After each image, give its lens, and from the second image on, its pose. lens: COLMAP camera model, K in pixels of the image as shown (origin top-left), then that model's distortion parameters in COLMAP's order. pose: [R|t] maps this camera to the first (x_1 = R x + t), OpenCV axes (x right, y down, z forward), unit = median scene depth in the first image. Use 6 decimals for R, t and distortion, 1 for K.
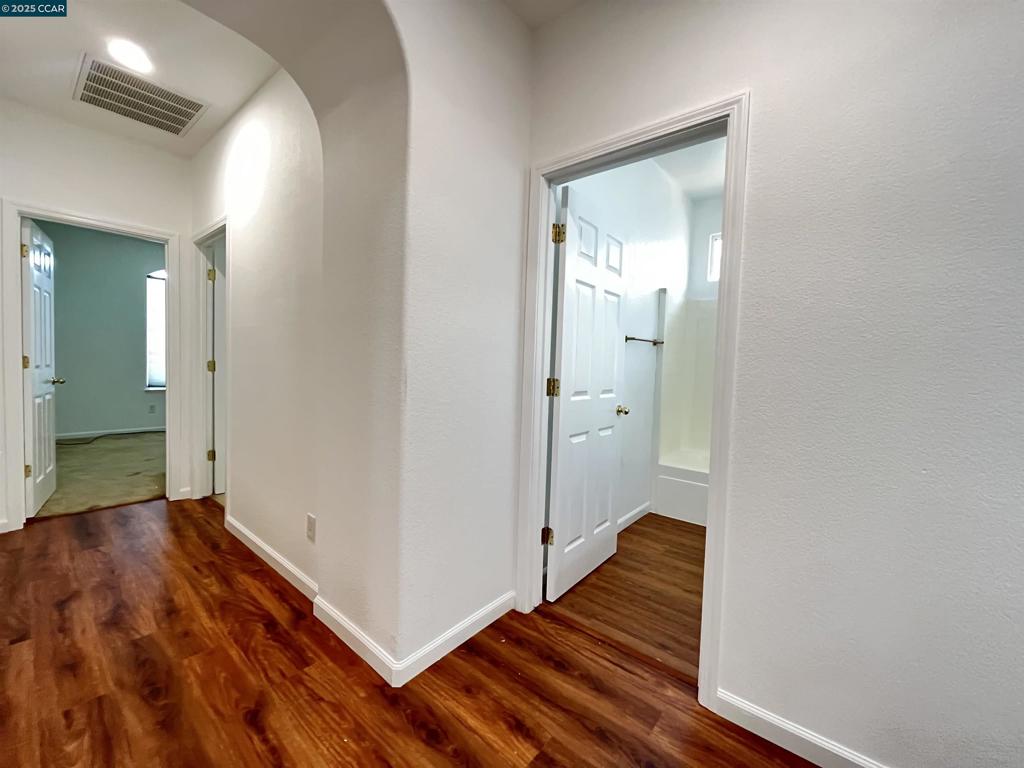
lens RADIAL K [[412.0, 0, 508.2], [0, 412.0, 382.6], [0, 0, 1]] dist [-0.002948, -0.000572]
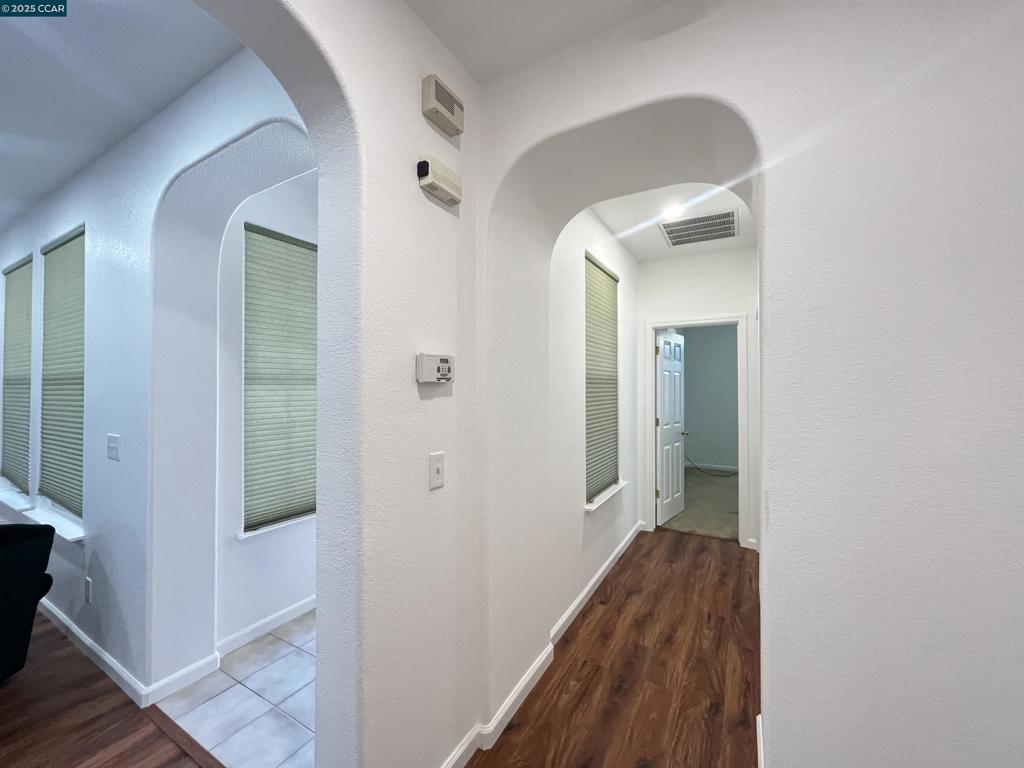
lens RADIAL K [[412.0, 0, 508.2], [0, 412.0, 382.6], [0, 0, 1]] dist [-0.002948, -0.000572]
pose [[0.164980, -0.041283, -0.985432, 0.335583], [-0.041419, 0.997952, -0.048742, -0.130953], [0.985427, 0.048857, 0.162933, 0.251749]]
